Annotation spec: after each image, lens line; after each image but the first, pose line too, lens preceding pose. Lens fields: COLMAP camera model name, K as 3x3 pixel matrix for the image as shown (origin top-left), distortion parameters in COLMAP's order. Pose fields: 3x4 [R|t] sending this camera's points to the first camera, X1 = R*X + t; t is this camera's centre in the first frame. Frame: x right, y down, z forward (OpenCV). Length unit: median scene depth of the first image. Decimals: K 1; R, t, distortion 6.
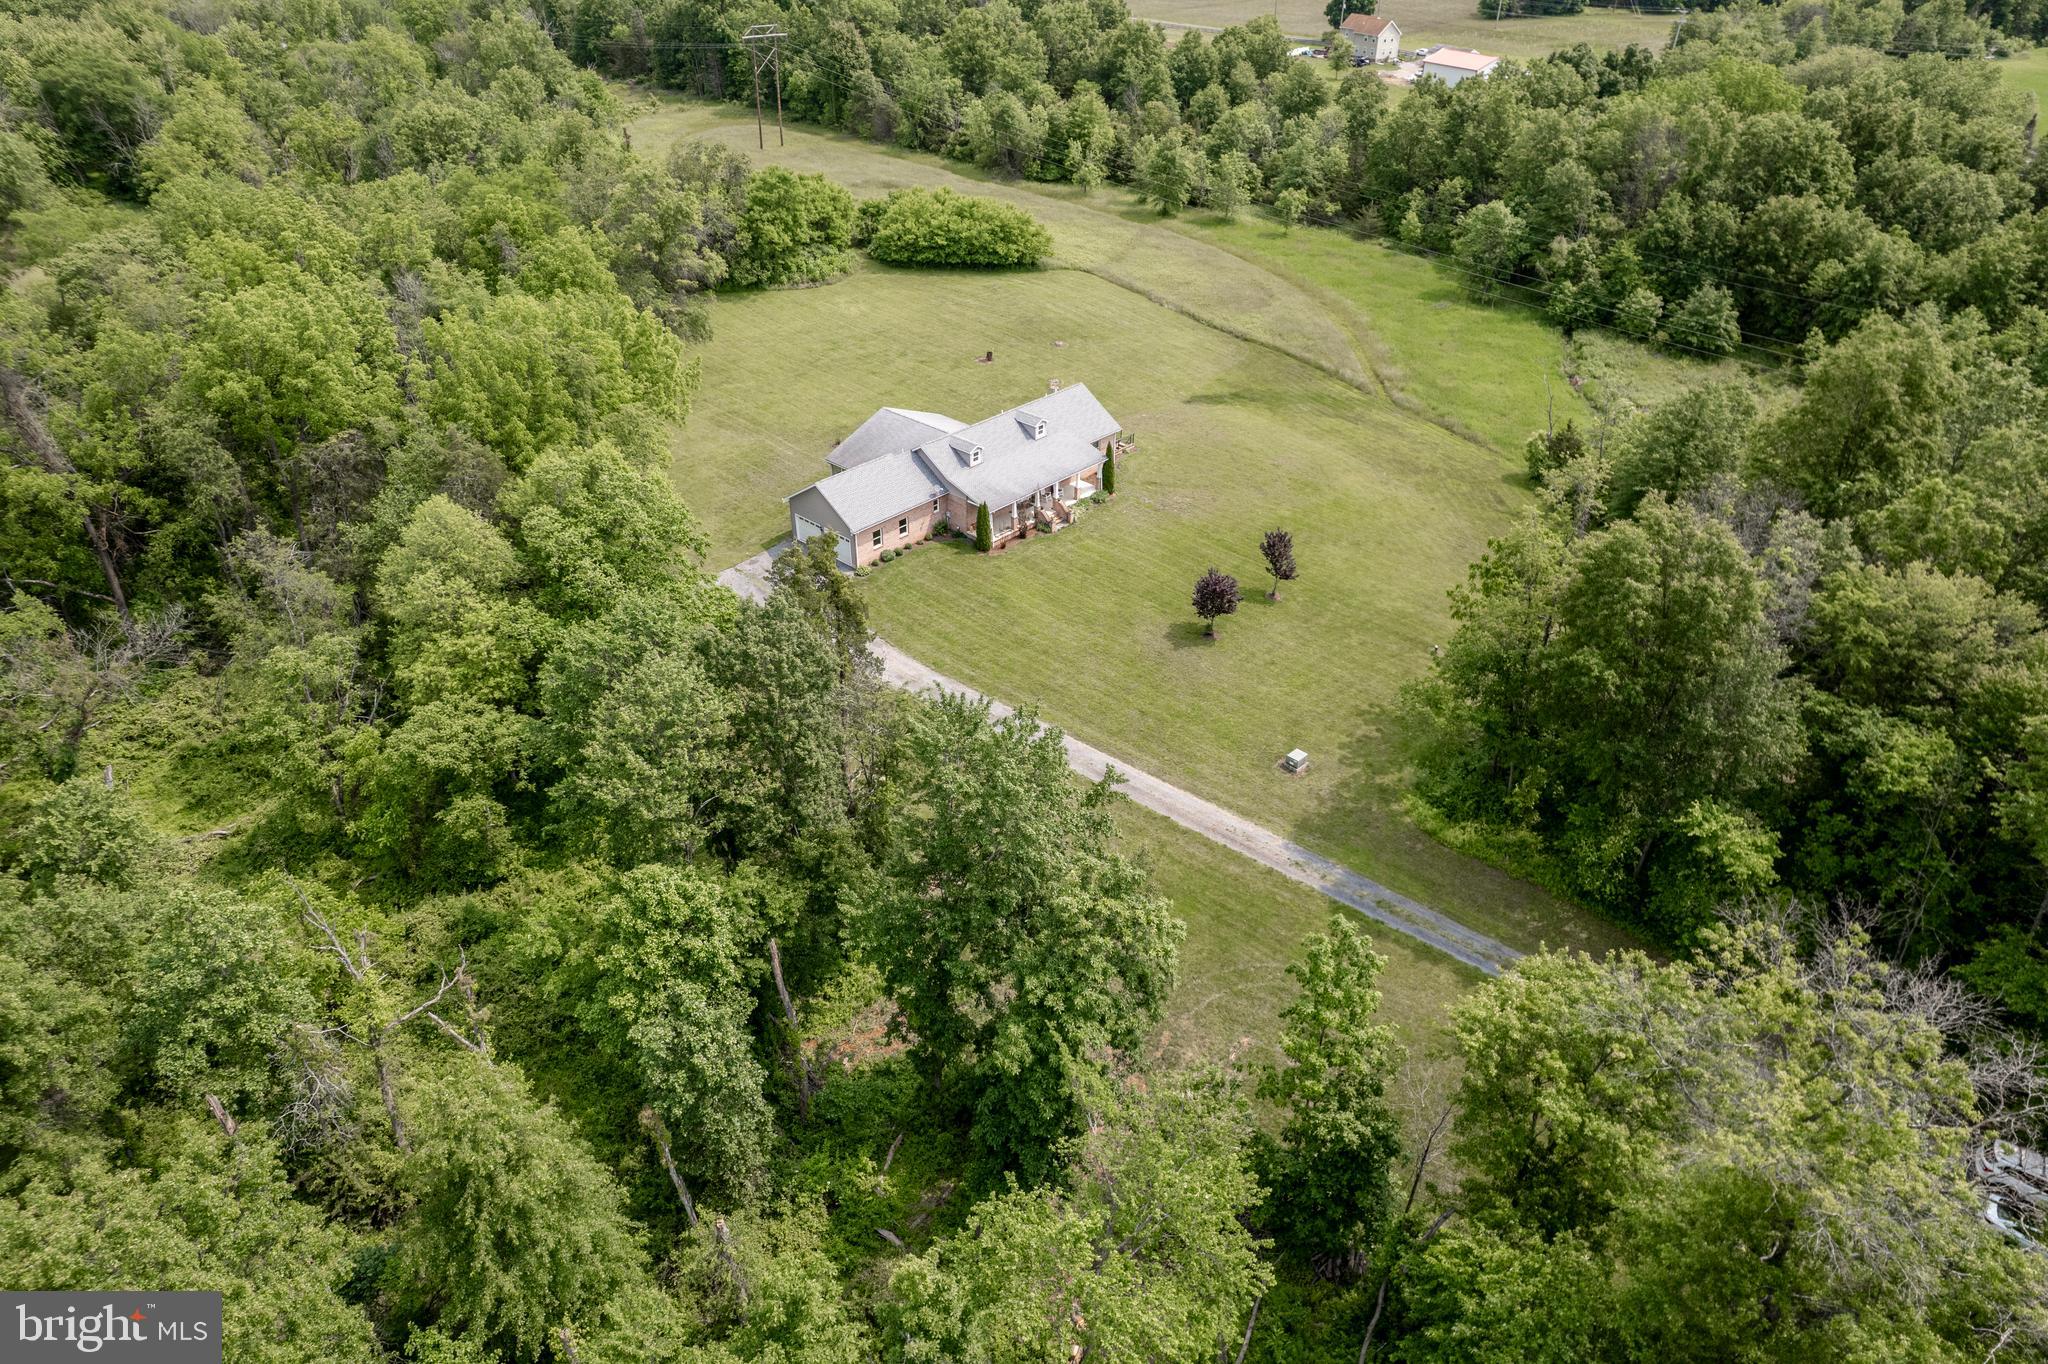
lens RADIAL K [[1326.3, 0, 1024.0], [0, 1326.3, 682.0], [0, 0, 1]] dist [-0.077192, 0.066311]
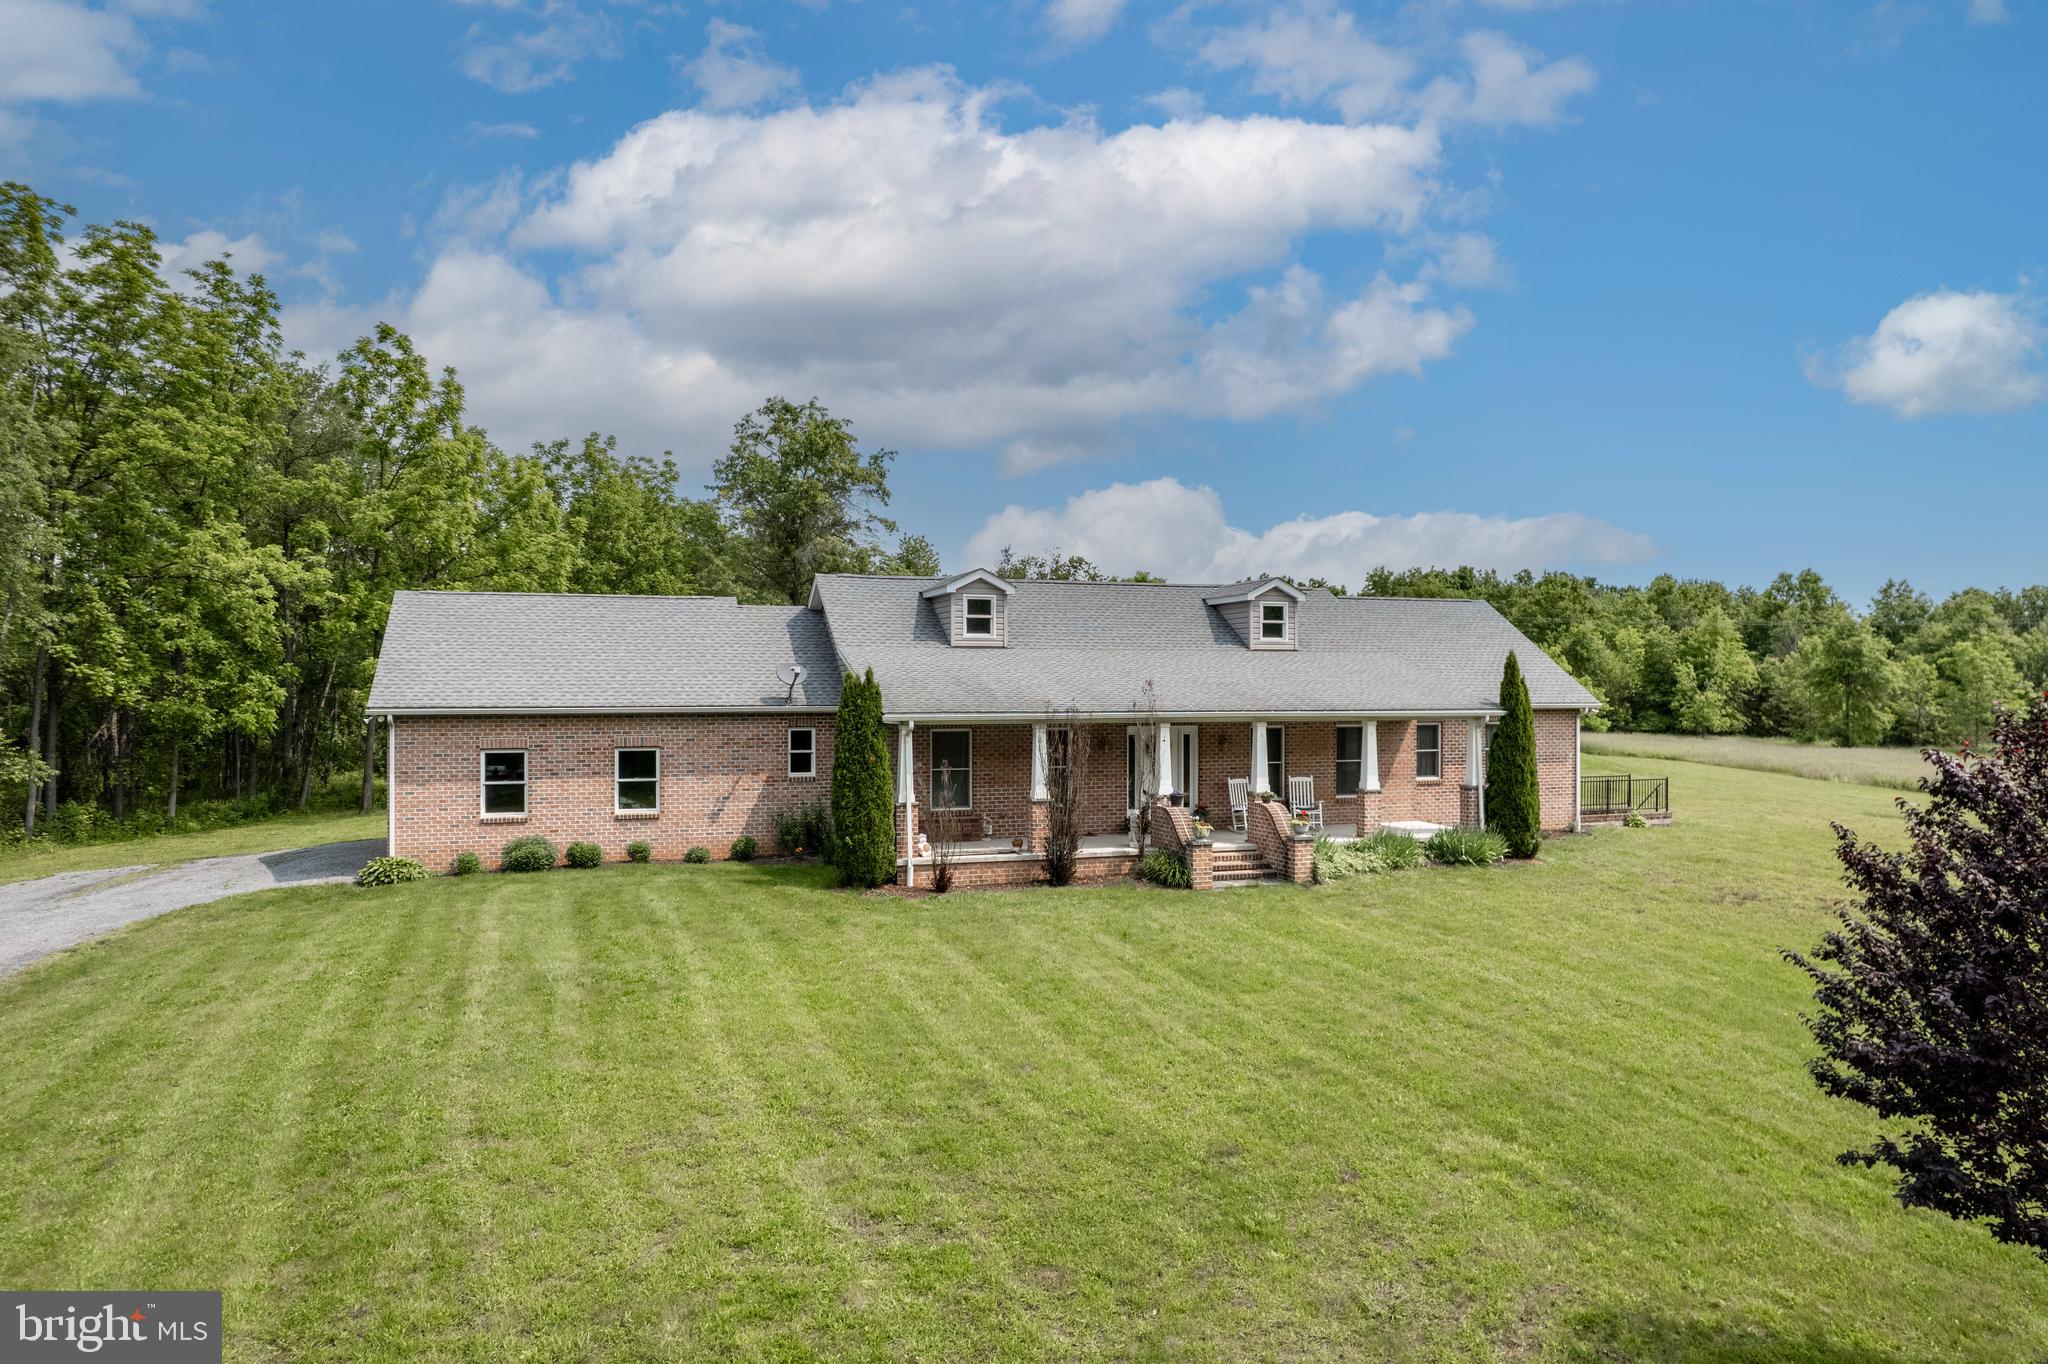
lens RADIAL K [[1313.8, 0, 1023.9], [0, 1313.8, 690.8], [0, 0, 1]] dist [-0.078140, 0.065394]
pose [[0.879929, -0.006773, -0.475057, 0.079844], [-0.254072, 0.838204, -0.482558, -0.015598], [0.401463, 0.545315, 0.735839, 0.592315]]
